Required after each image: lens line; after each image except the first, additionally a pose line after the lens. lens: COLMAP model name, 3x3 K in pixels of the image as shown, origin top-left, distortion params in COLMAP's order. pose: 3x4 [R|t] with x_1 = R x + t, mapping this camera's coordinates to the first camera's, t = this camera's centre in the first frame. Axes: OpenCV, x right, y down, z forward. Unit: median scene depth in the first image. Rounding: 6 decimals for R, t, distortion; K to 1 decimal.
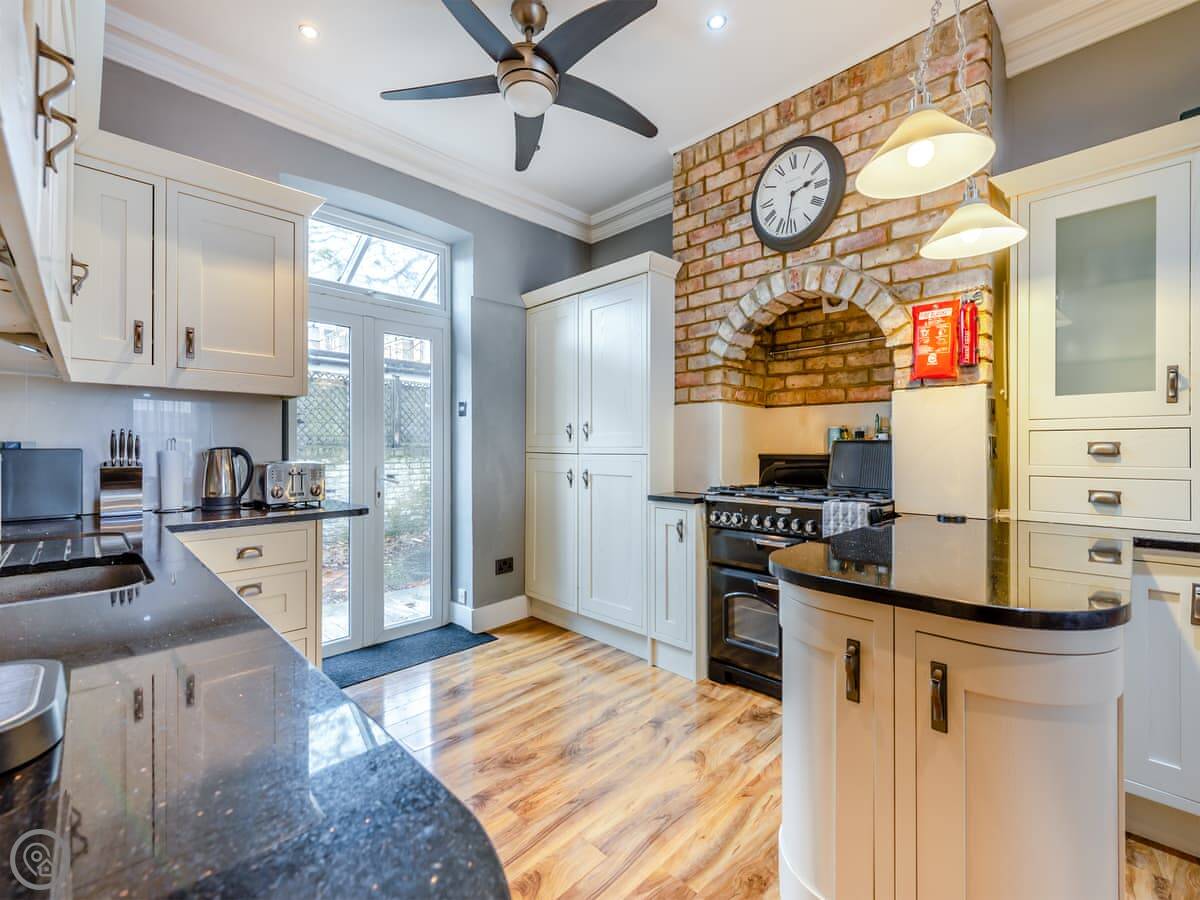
lens RADIAL K [[524.6, 0, 610.5], [0, 524.6, 448.5], [0, 0, 1]] dist [0.007154, -0.003031]
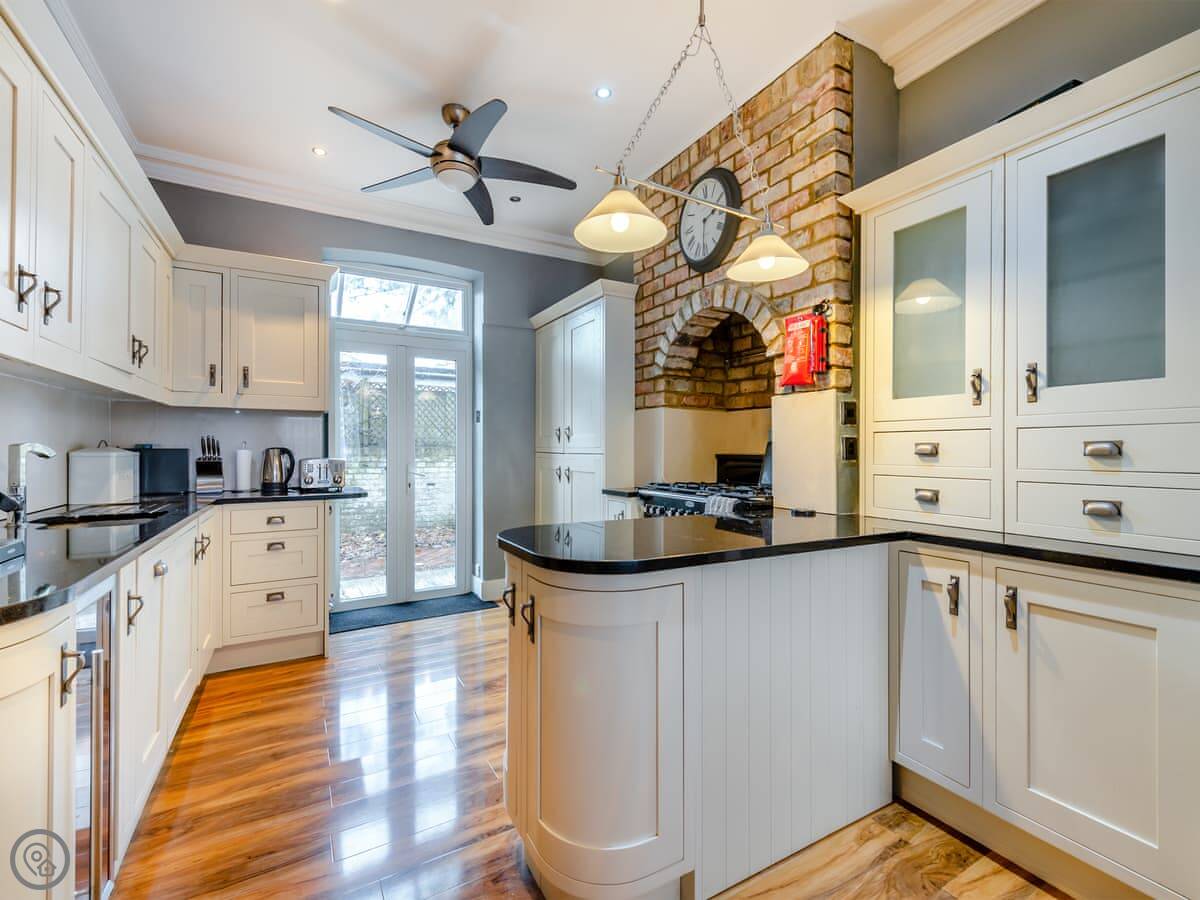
lens RADIAL K [[524.6, 0, 611.7], [0, 524.6, 449.3], [0, 0, 1]] dist [0.007154, -0.003031]
pose [[0.966620, 0.000691, -0.256215, 0.450799], [-0.000619, 1.000000, 0.000365, 0.000406], [0.256215, -0.000194, 0.966620, -0.130837]]
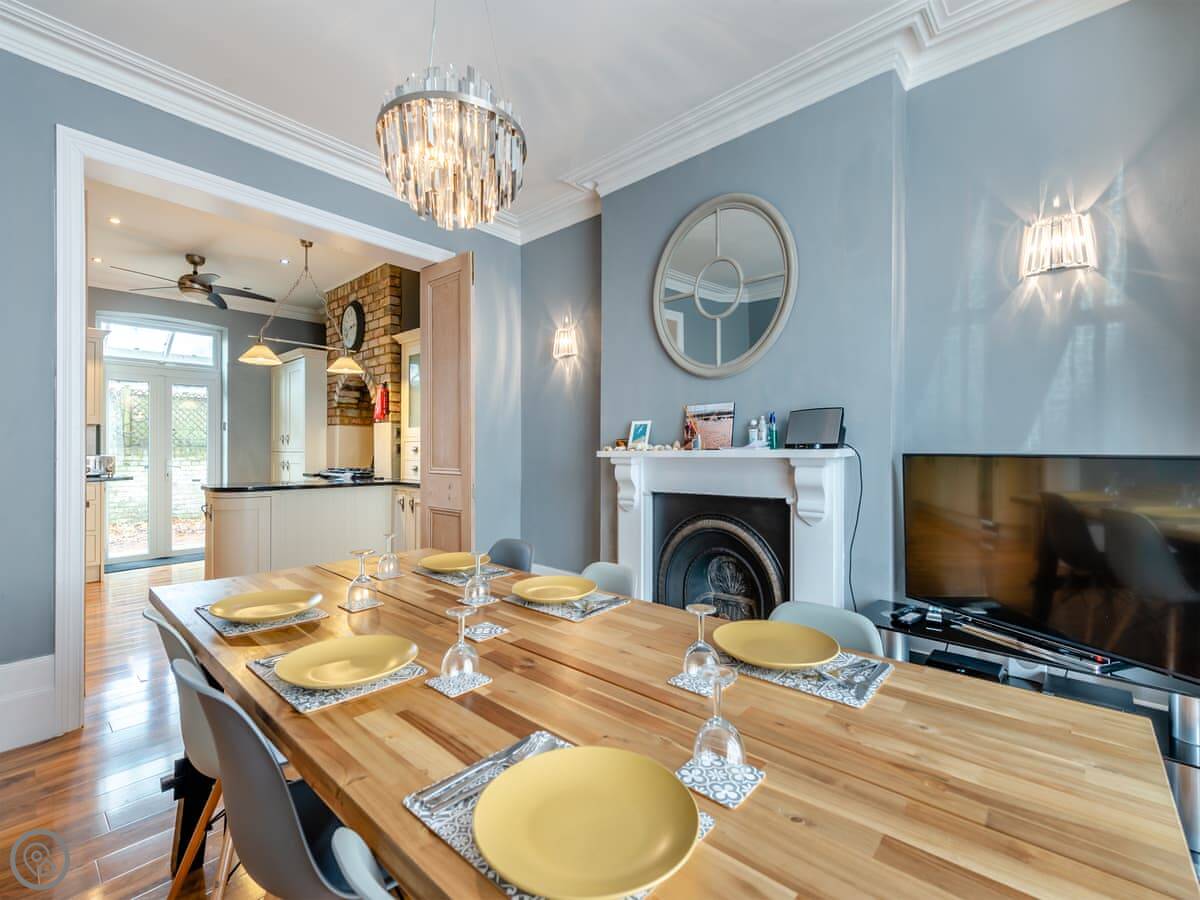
lens RADIAL K [[524.6, 0, 589.2], [0, 524.6, 450.9], [0, 0, 1]] dist [0.007154, -0.003031]
pose [[0.999567, 0.001366, 0.029405, 1.256604], [-0.001430, 0.999997, 0.002161, 0.001782], [-0.029402, -0.002202, 0.999565, -1.141181]]
